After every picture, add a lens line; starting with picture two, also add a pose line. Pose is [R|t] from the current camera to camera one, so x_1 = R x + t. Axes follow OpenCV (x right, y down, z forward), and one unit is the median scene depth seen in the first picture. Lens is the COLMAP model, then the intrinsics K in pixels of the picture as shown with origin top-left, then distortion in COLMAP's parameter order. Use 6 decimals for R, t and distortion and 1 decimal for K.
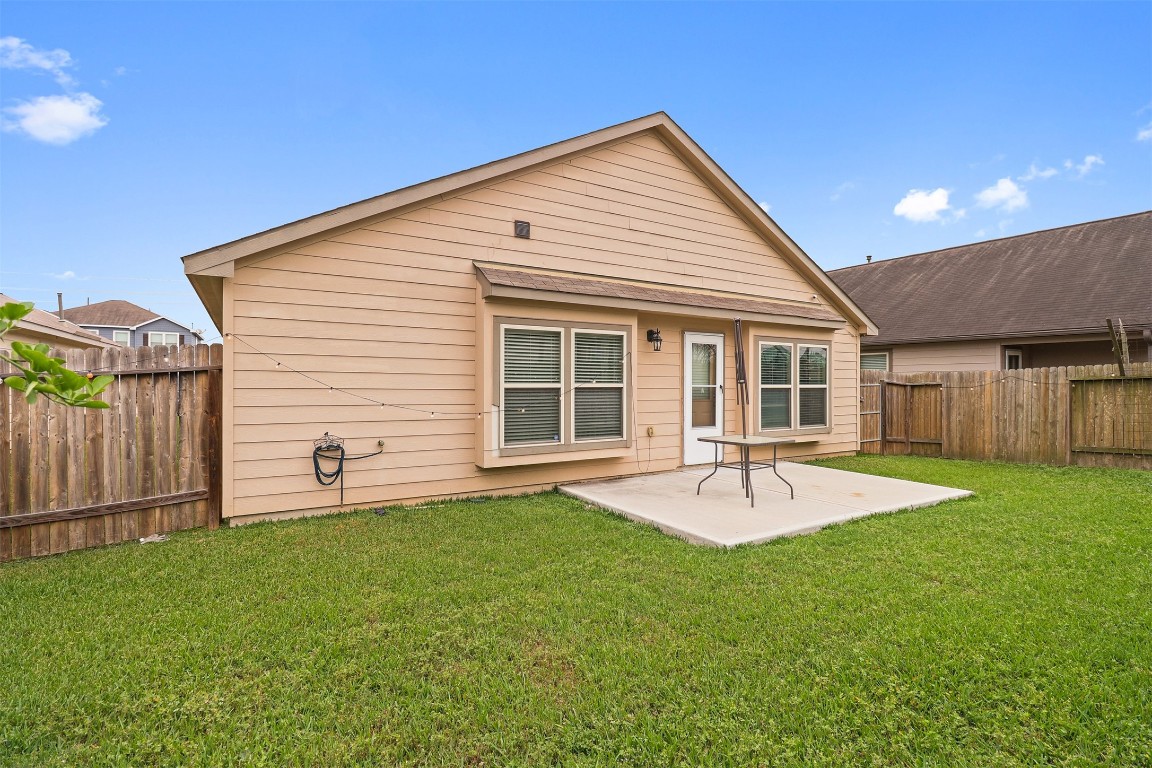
lens RADIAL K [[537.6, 0, 546.9], [0, 537.6, 387.9], [0, 0, 1]] dist [-0.013293, -0.000504]
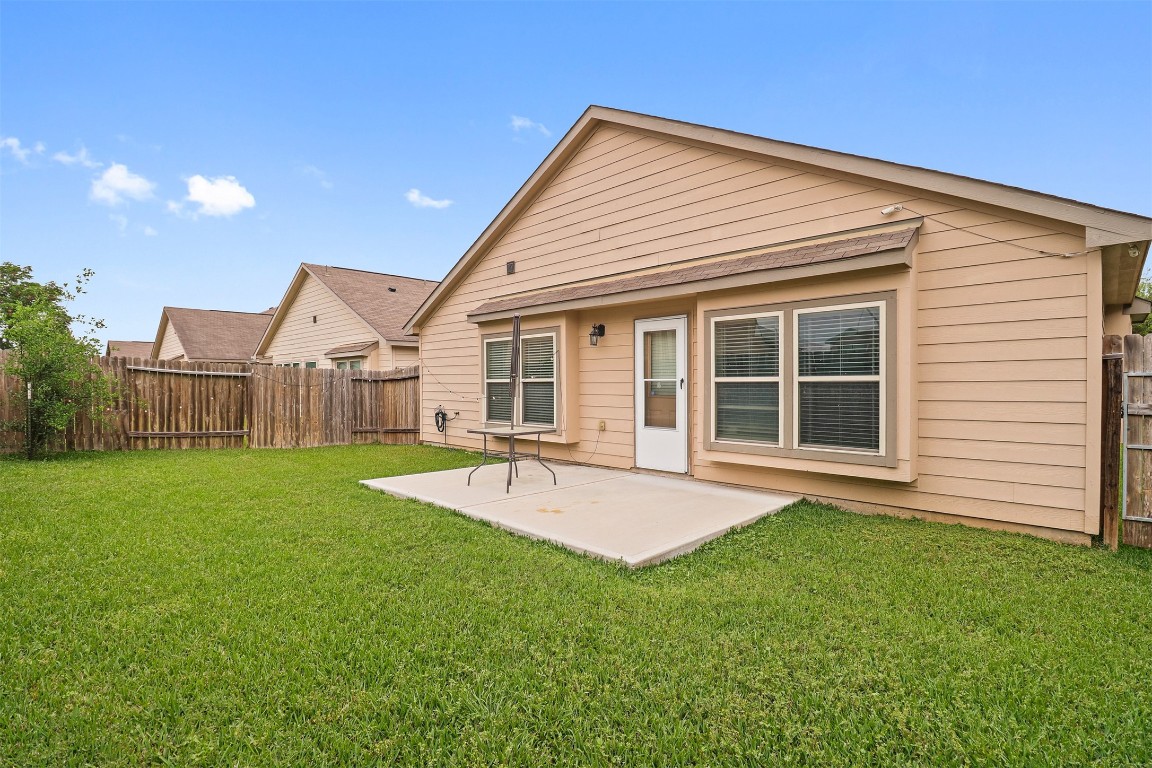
lens RADIAL K [[537.6, 0, 572.8], [0, 537.6, 386.9], [0, 0, 1]] dist [-0.013293, -0.000504]
pose [[0.256972, 0.007962, -0.966386, 1.110240], [0.001880, 0.999960, 0.008738, 0.000258], [0.966417, -0.004062, 0.256947, 0.663655]]
